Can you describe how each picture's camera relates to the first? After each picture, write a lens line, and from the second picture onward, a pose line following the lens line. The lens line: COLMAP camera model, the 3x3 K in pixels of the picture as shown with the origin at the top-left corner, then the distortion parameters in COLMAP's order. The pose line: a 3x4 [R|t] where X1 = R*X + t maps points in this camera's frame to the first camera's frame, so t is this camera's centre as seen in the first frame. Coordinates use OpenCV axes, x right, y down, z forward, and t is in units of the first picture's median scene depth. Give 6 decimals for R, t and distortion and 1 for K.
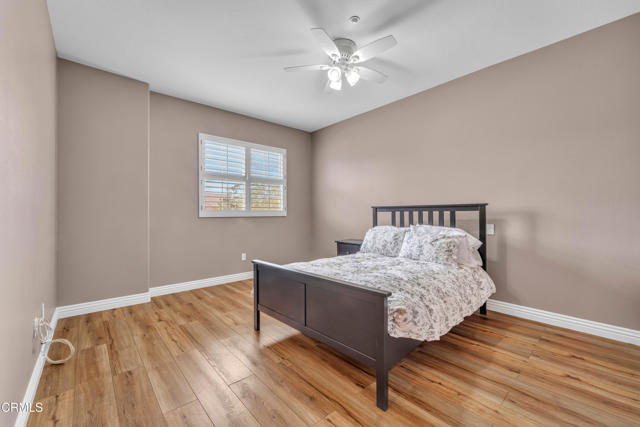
lens RADIAL K [[257.4, 0, 319.0], [0, 257.4, 213.7], [0, 0, 1]] dist [0.011225, 0.000011]
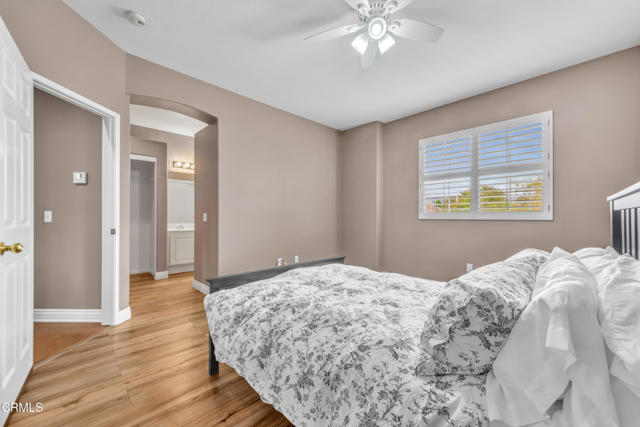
lens RADIAL K [[252.7, 0, 321.7], [0, 252.7, 212.3], [0, 0, 1]] dist [0.001336, -0.000127]
pose [[0.065936, -0.007879, -0.997793, 0.555470], [0.005177, 0.999958, -0.007554, -0.009500], [0.997810, -0.004667, 0.065974, 0.526344]]
